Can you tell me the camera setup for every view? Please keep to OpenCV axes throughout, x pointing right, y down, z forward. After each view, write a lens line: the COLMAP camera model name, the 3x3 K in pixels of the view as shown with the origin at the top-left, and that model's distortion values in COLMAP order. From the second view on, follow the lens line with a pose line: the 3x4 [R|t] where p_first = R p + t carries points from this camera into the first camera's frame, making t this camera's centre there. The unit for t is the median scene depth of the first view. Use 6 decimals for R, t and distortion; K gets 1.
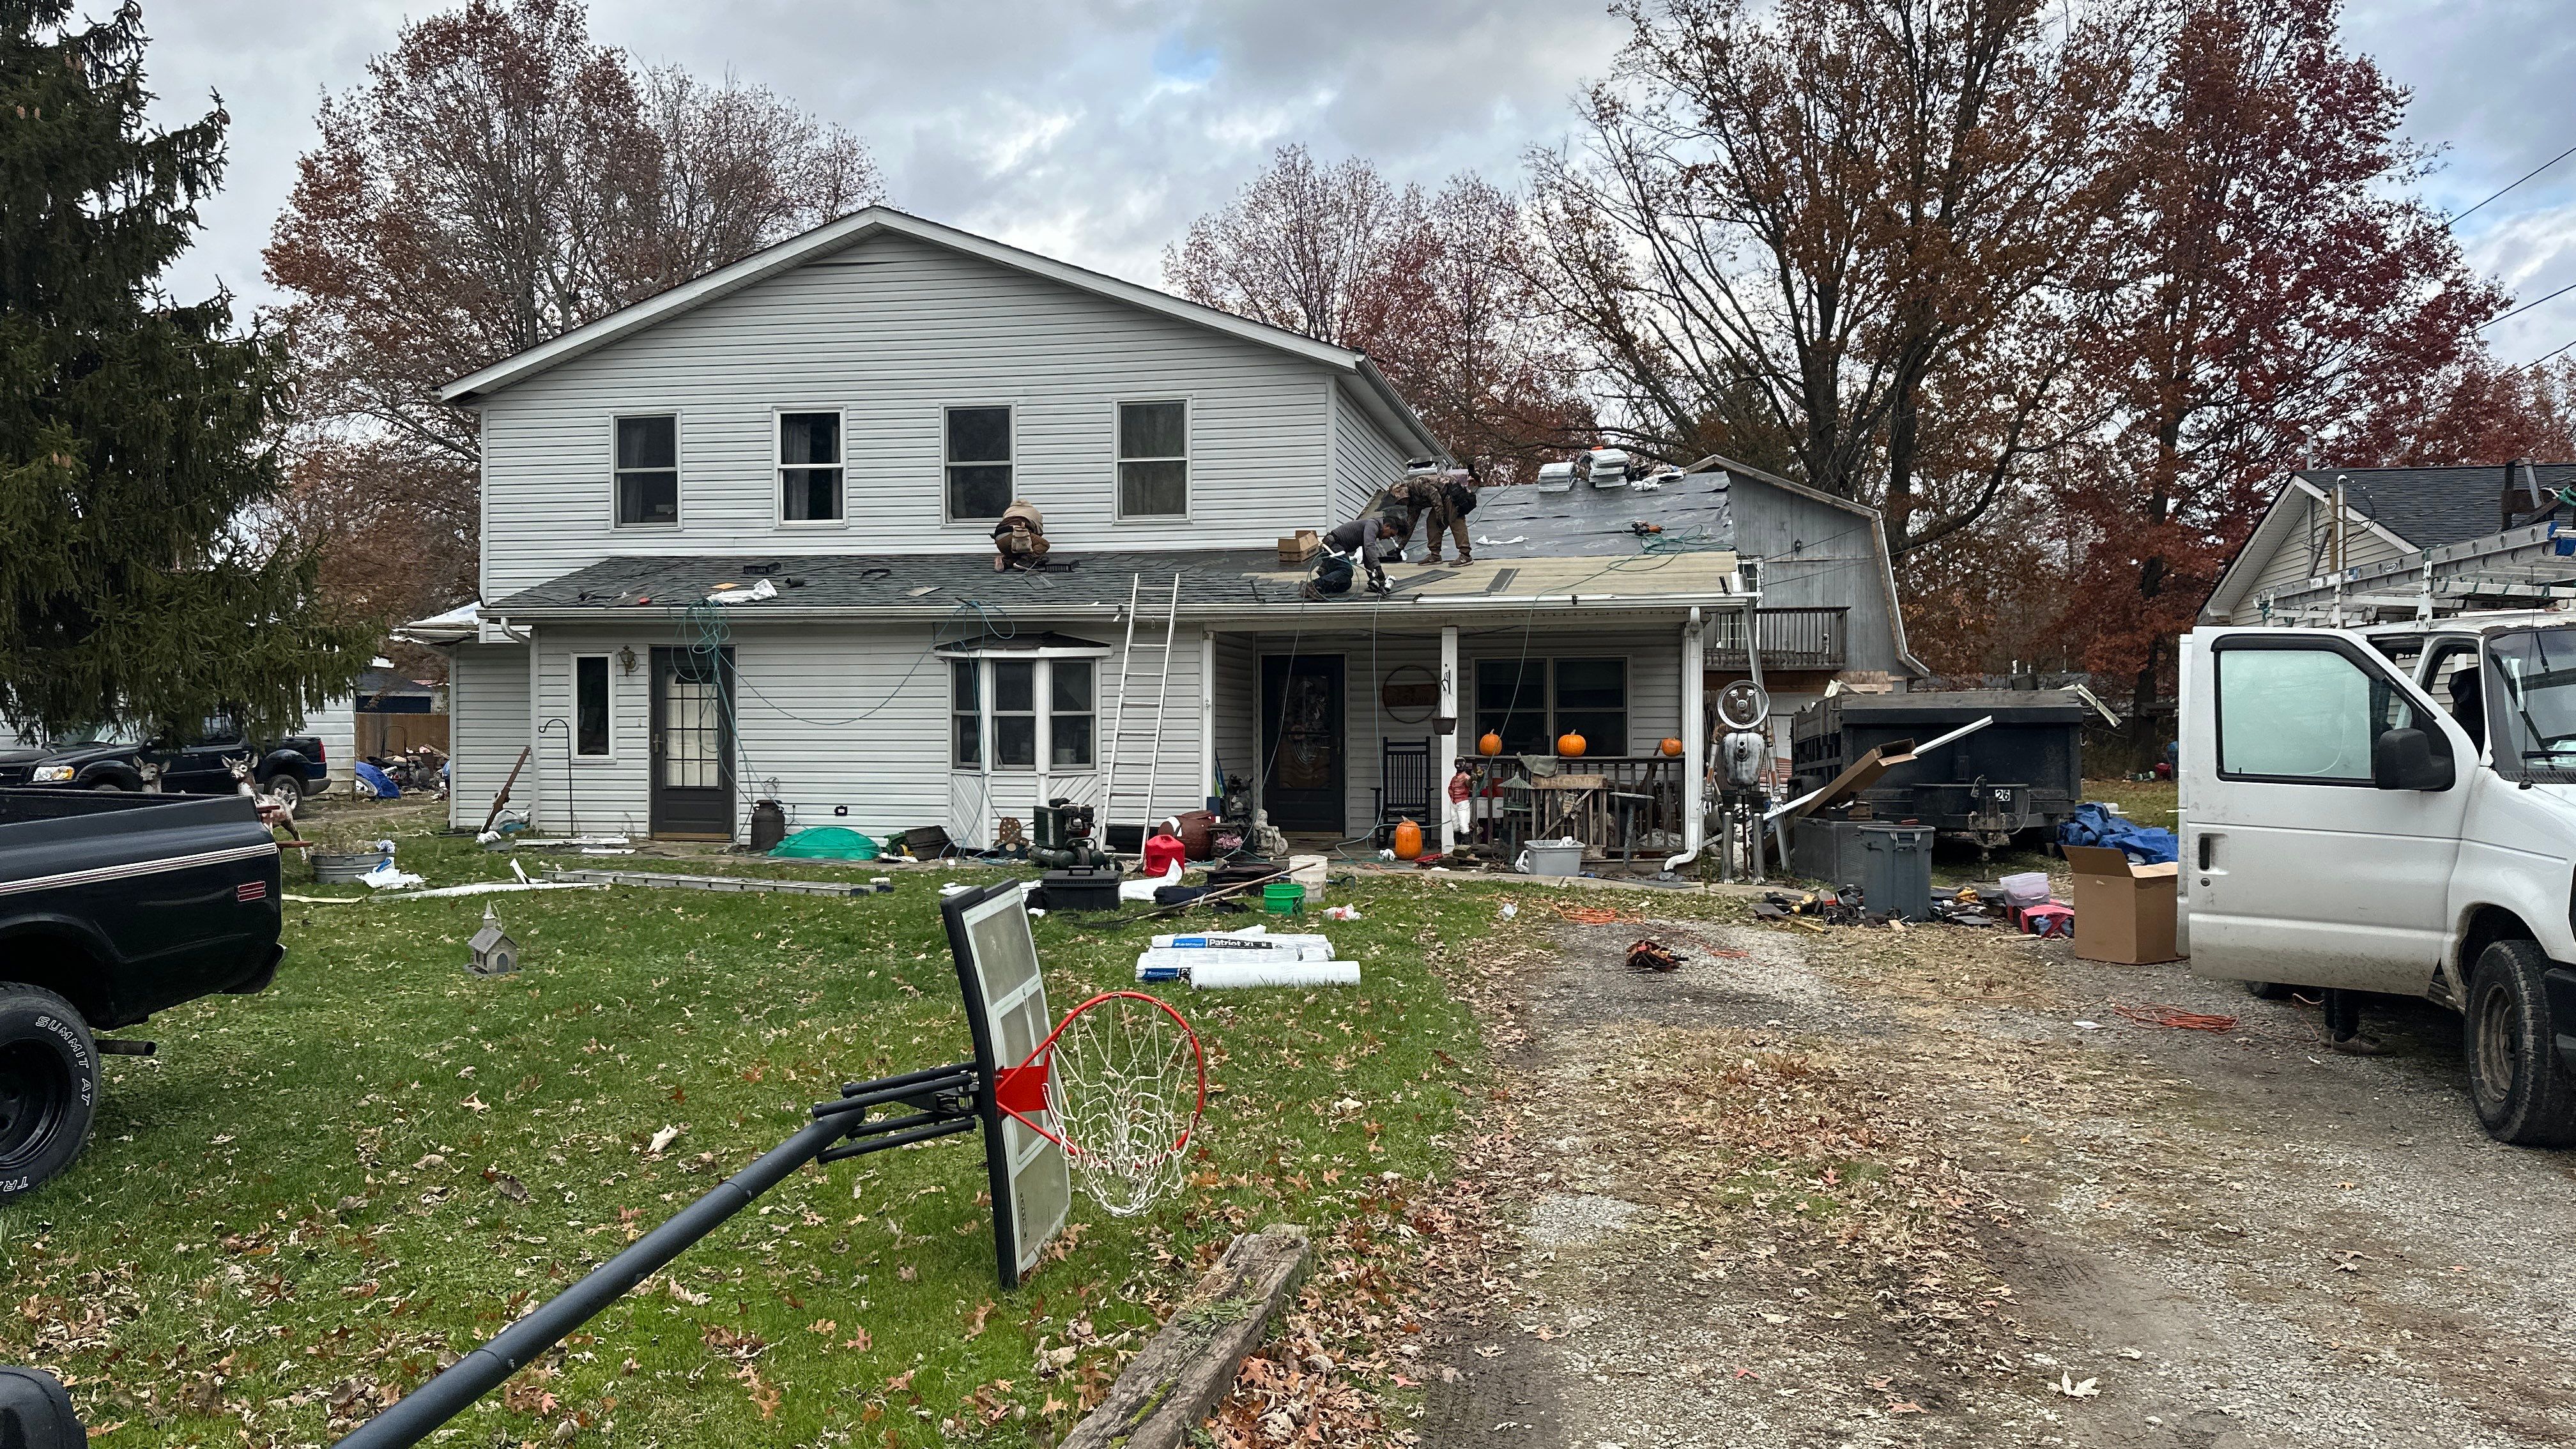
lens RADIAL K [[1869.1, 0, 1294.2], [0, 1869.1, 753.0], [0, 0, 1]] dist [0.118209, -0.168675]
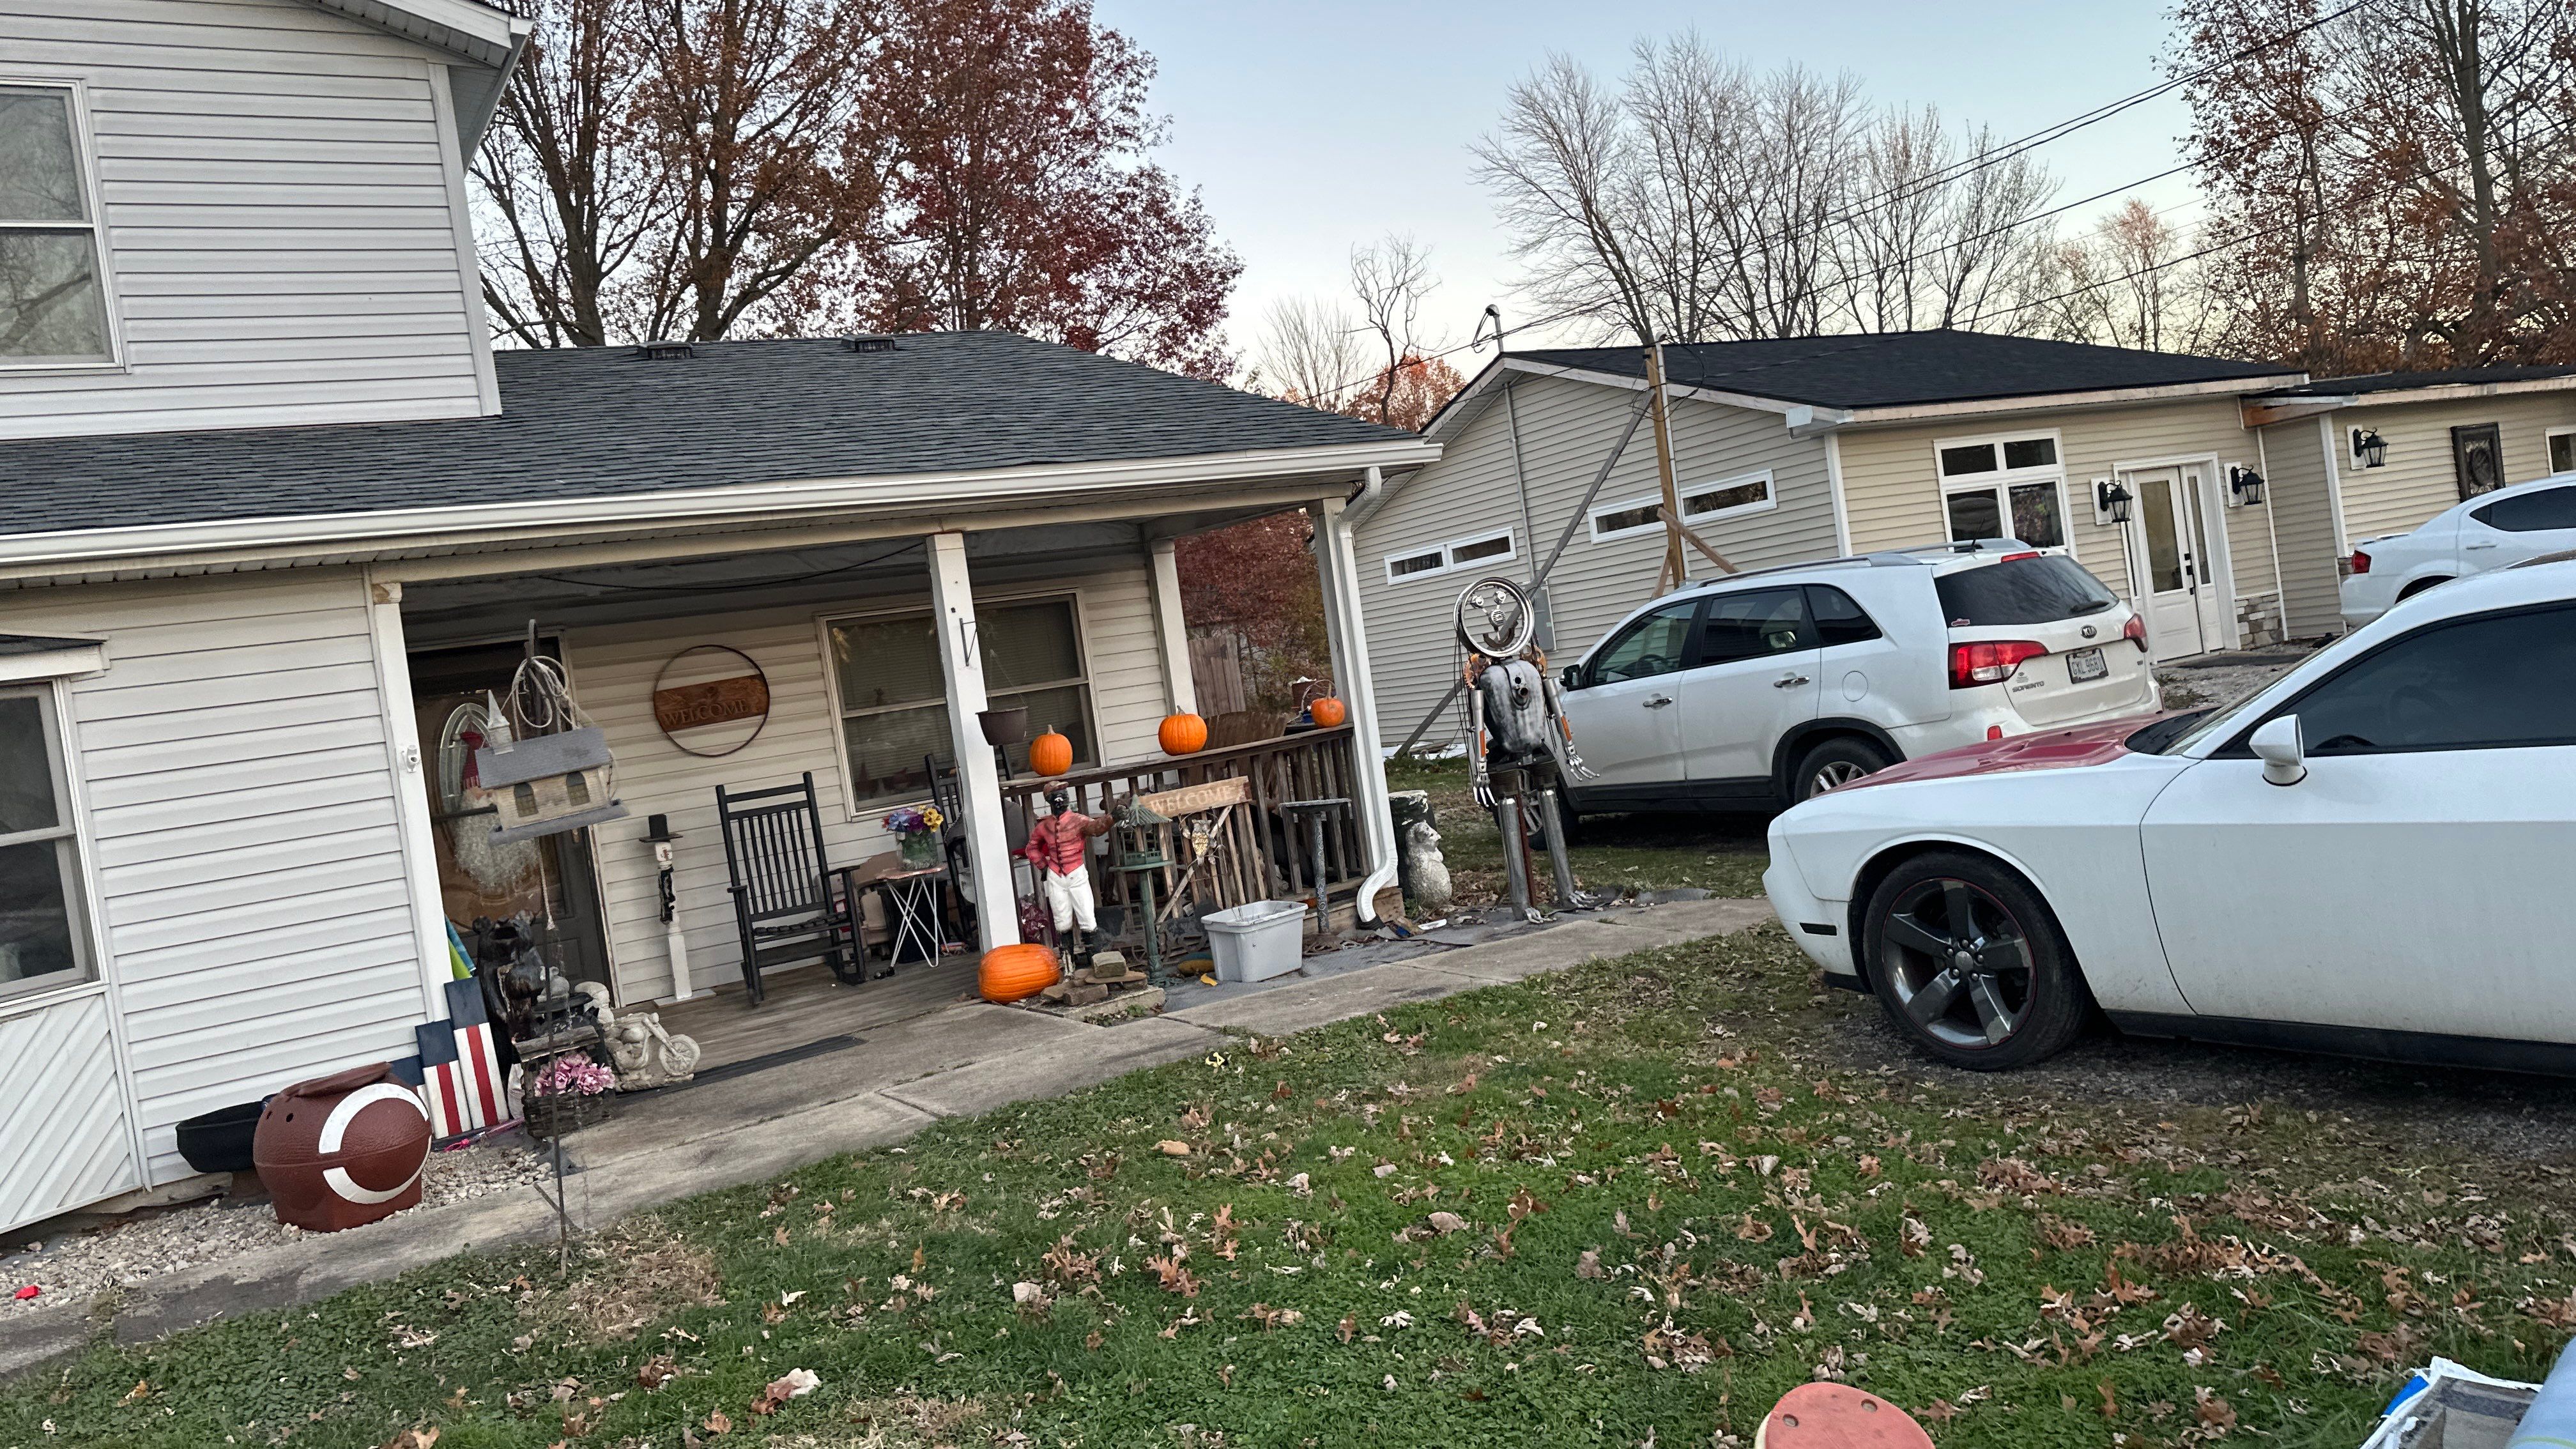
lens RADIAL K [[1858.7, 0, 1337.6], [0, 1858.7, 706.5], [0, 0, 1]] dist [0.120414, -0.189452]
pose [[0.713175, -0.121331, 0.690406, -0.167057], [0.152166, 0.988218, 0.016484, -0.012116], [-0.684271, 0.093300, 0.723235, 0.505462]]
